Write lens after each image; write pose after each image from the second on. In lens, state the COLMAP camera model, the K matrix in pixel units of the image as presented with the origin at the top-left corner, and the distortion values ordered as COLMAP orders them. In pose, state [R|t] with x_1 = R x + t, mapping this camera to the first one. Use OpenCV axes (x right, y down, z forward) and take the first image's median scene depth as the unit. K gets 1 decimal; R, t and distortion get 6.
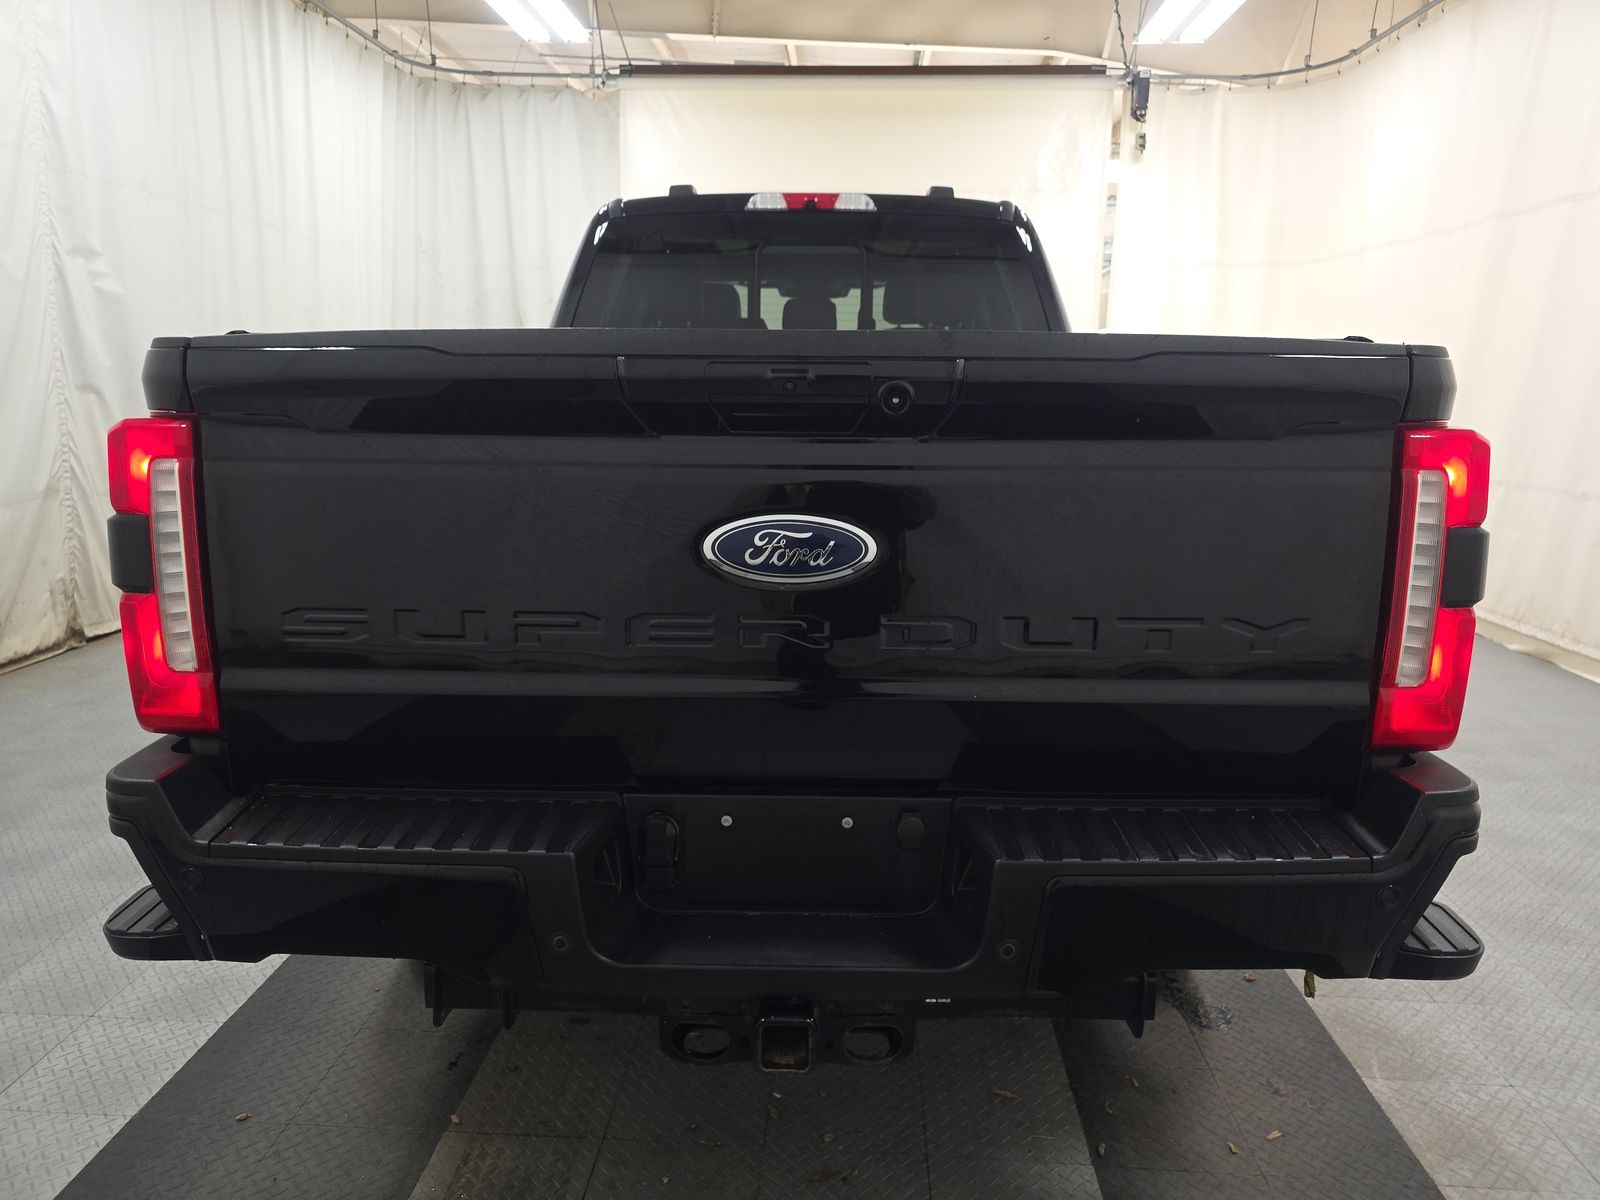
lens RADIAL K [[1058.1, 0, 800.0], [0, 1058.1, 600.0], [0, 0, 1]] dist [0.063828, -0.046481]
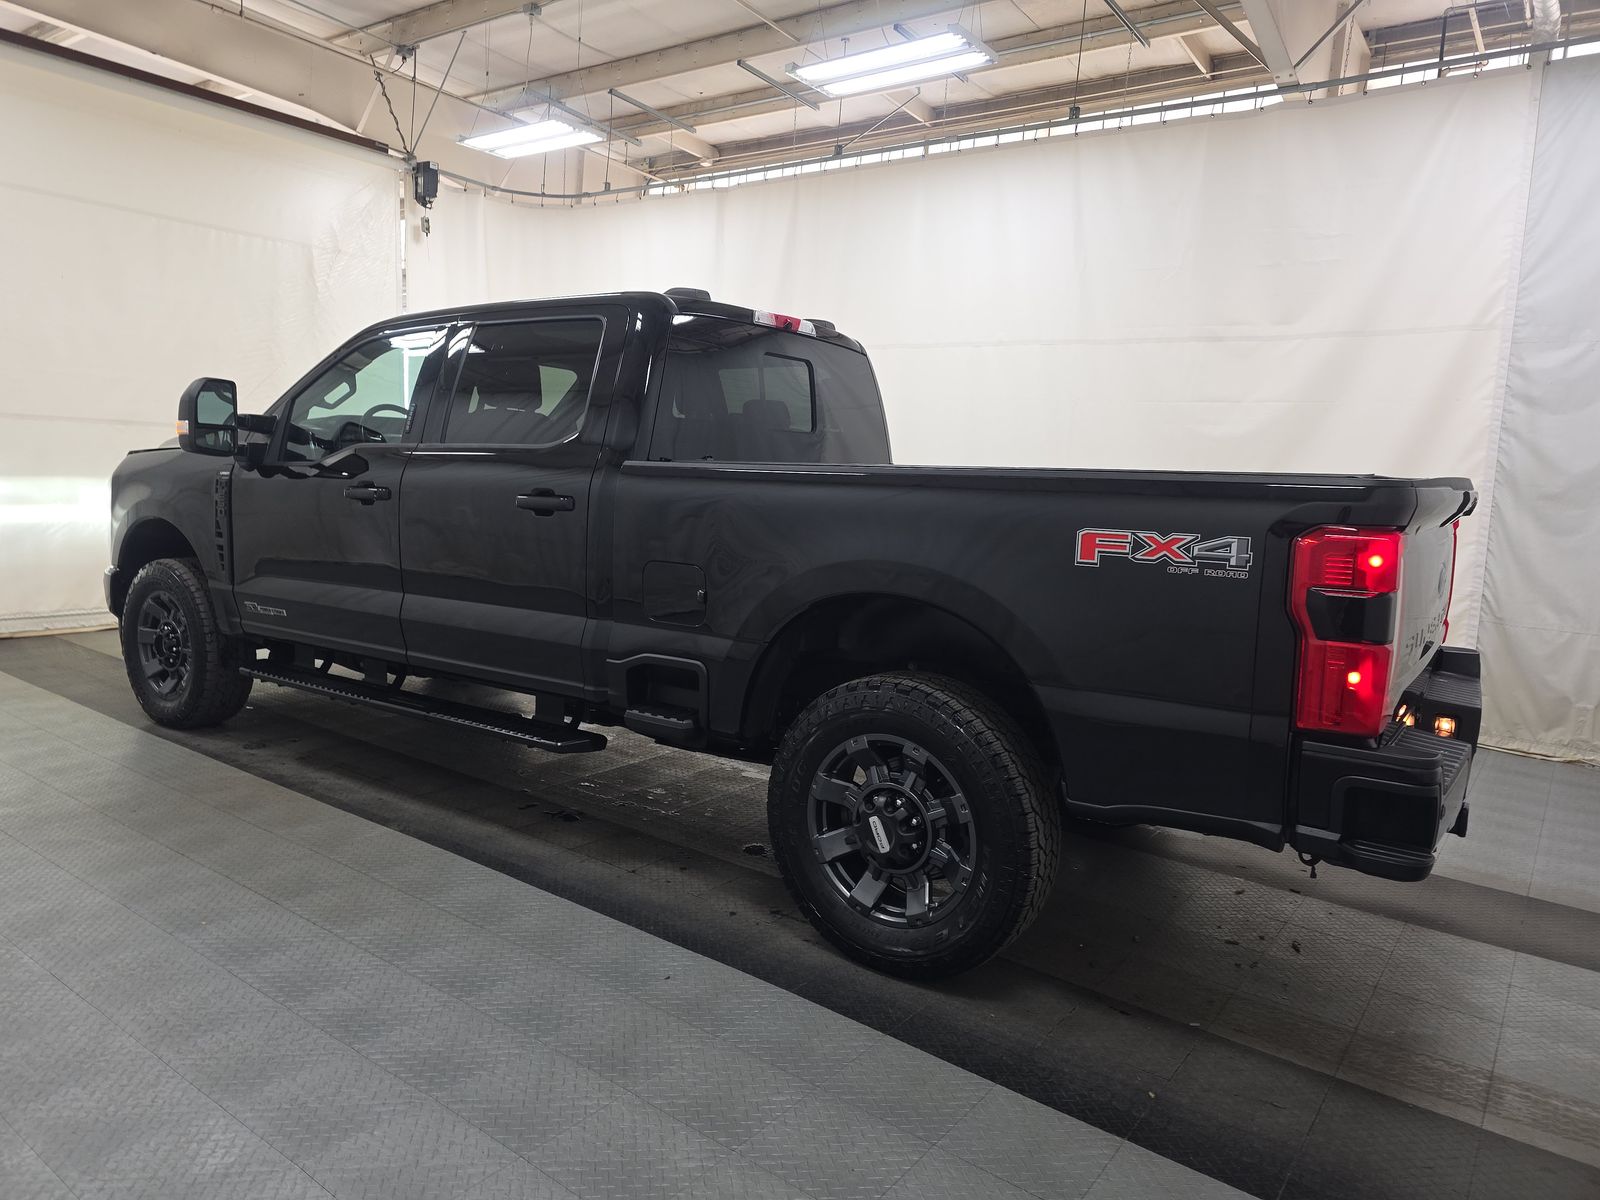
lens RADIAL K [[1058.1, 0, 800.0], [0, 1058.1, 600.0], [0, 0, 1]] dist [0.063828, -0.046481]
pose [[0.562933, -0.091756, 0.821394, -0.386241], [0.130705, 0.991196, 0.021147, -0.034712], [-0.816102, 0.095456, 0.569969, 0.132421]]
